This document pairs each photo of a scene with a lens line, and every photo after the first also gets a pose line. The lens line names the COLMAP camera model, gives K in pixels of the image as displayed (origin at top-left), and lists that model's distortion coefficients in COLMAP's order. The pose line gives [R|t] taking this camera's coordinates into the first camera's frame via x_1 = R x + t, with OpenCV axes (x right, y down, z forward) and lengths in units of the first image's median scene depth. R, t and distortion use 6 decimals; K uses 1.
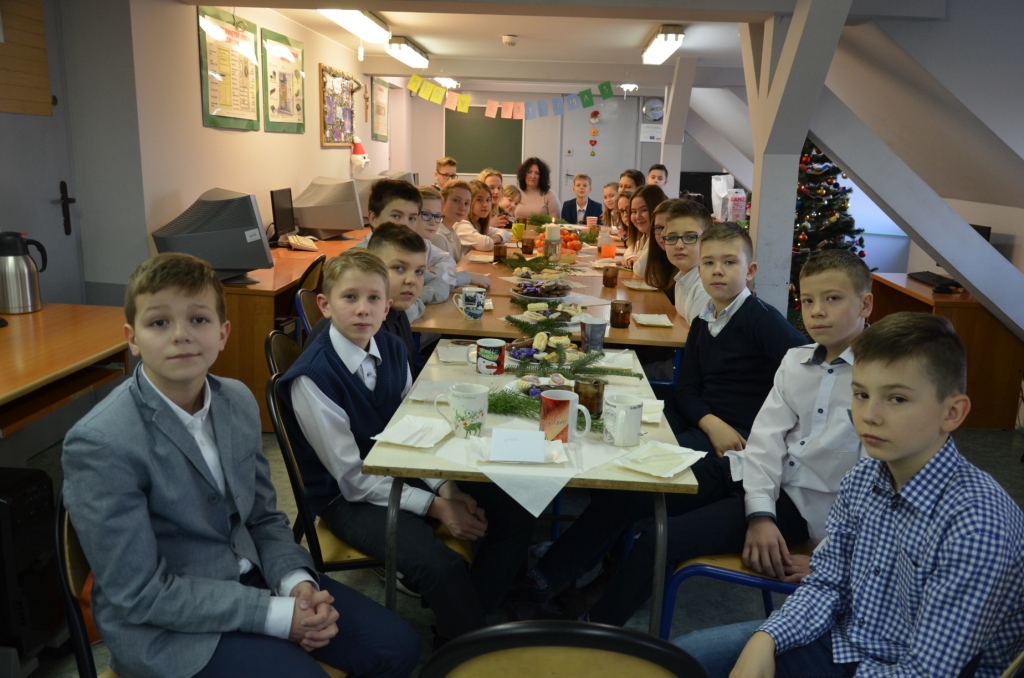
lens RADIAL K [[830.4, 0, 521.8], [0, 830.4, 341.0], [0, 0, 1]] dist [-0.016557, 0.020296]
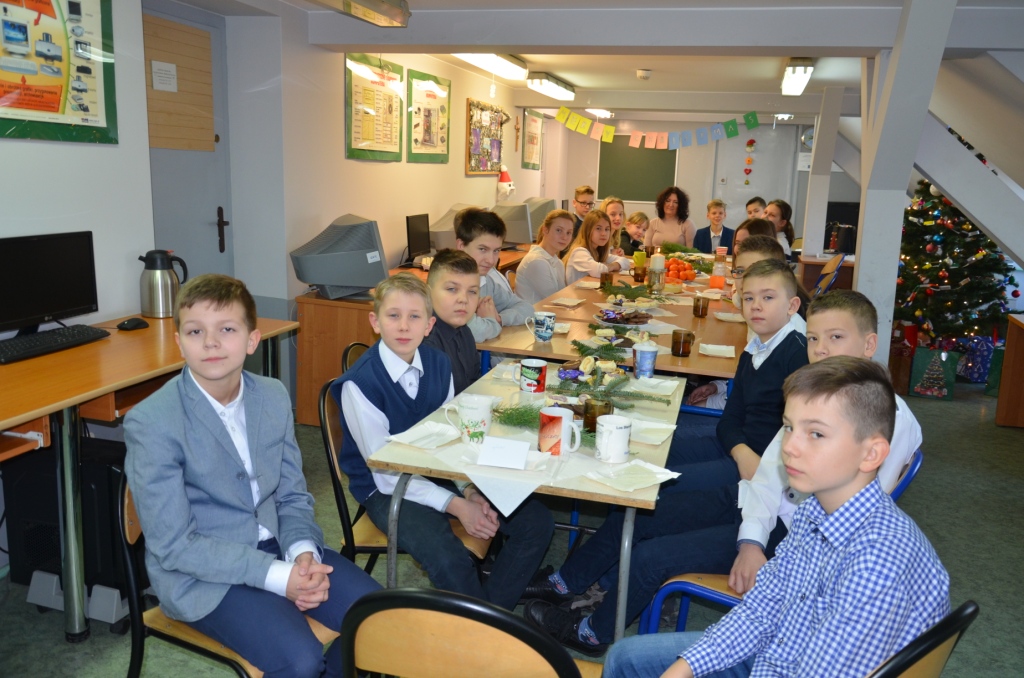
lens RADIAL K [[830.4, 0, 522.0], [0, 830.4, 335.1], [0, 0, 1]] dist [-0.016557, 0.020296]
pose [[0.976942, 0.046988, -0.208272, 0.150780], [-0.054194, 0.998108, -0.029027, -0.001929], [0.206514, 0.039645, 0.977640, -0.062267]]
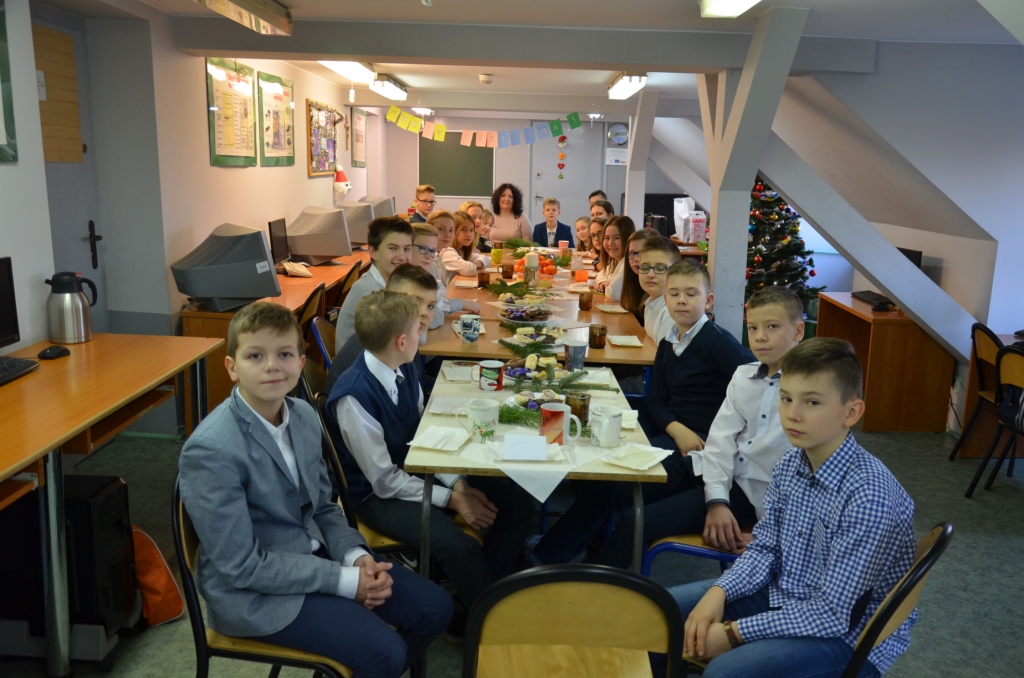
lens RADIAL K [[830.4, 0, 521.0], [0, 830.4, 341.9], [0, 0, 1]] dist [-0.016557, 0.020296]
pose [[0.999133, -0.012392, 0.039748, -0.036245], [0.012961, 0.999817, -0.014075, -0.010653], [-0.039567, 0.014578, 0.999111, -0.164197]]
